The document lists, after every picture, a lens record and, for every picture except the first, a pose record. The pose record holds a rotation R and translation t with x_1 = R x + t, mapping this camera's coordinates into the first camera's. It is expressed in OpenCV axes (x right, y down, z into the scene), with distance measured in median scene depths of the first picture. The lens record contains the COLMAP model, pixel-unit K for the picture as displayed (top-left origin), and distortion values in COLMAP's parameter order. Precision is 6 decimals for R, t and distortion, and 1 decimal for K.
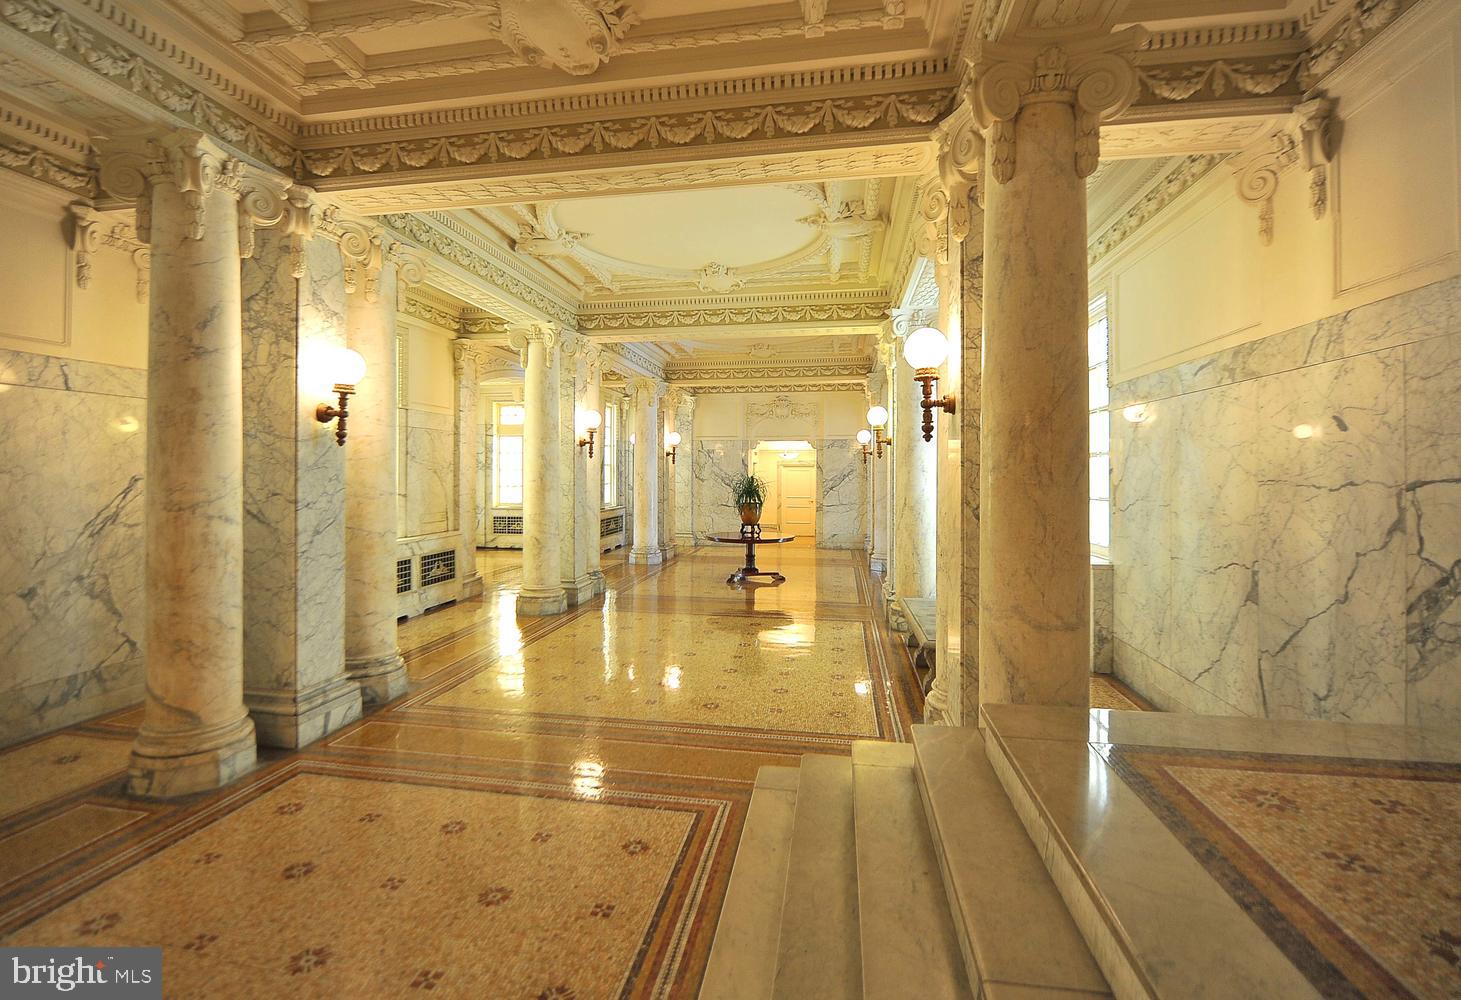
lens RADIAL K [[674.7, 0, 707.1], [0, 674.7, 476.4], [0, 0, 1]] dist [-0.011276, -0.002356]
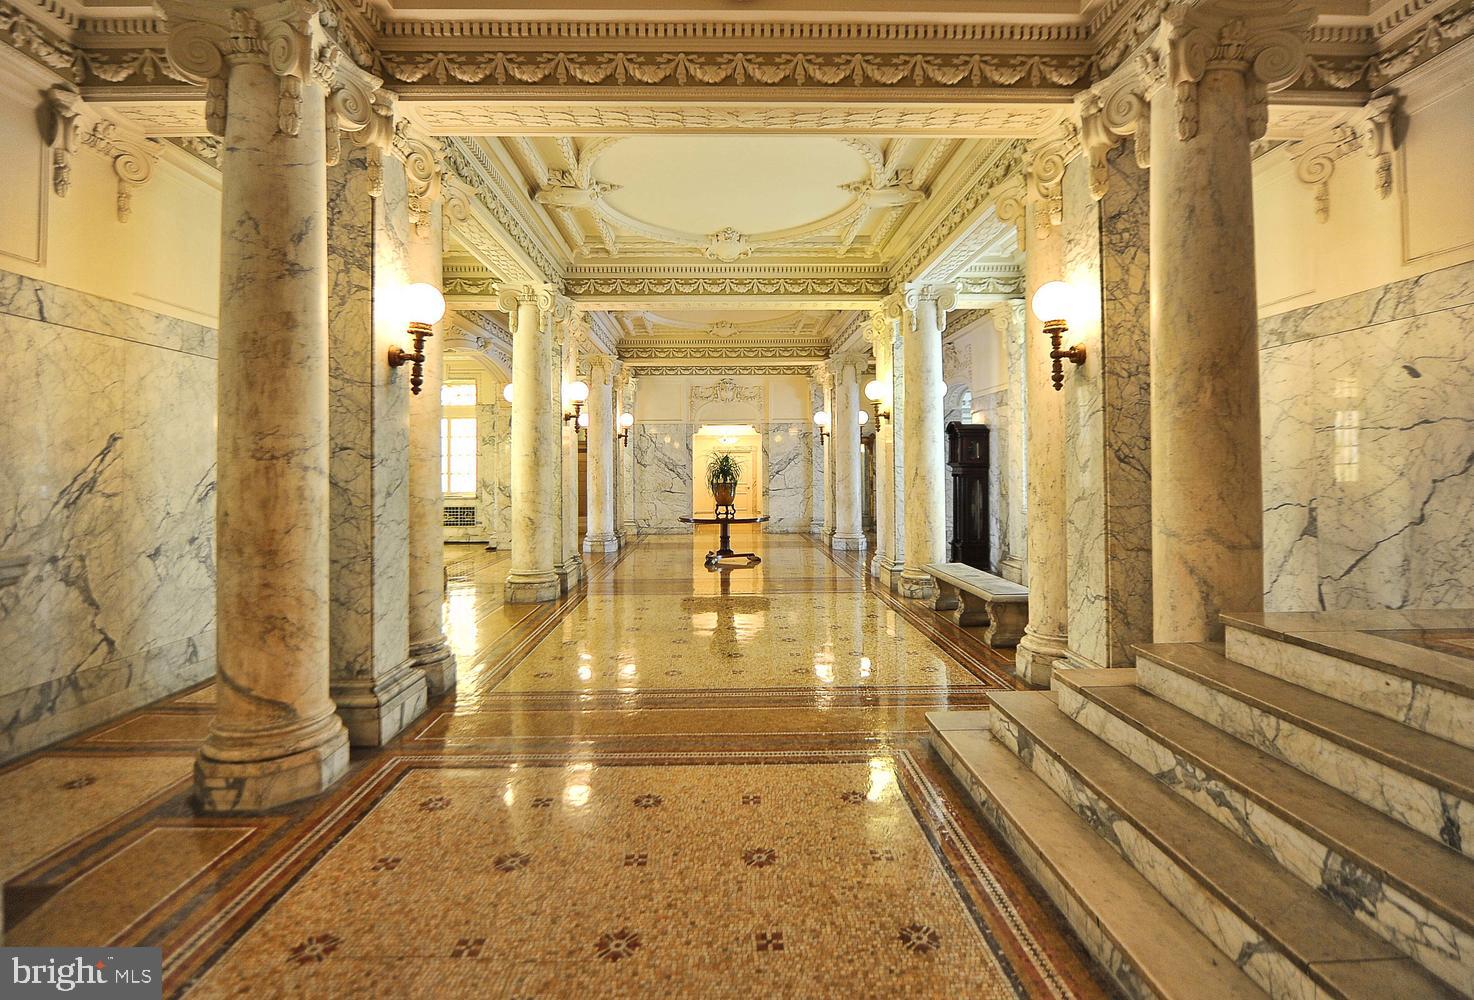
lens RADIAL K [[694.9, 0, 707.4], [0, 694.9, 466.8], [0, 0, 1]] dist [-0.011898, -0.002121]
pose [[0.979734, -0.007710, 0.200153, -0.421403], [0.010479, 0.999863, -0.012778, 0.075100], [-0.200028, 0.014617, 0.979681, 0.056549]]
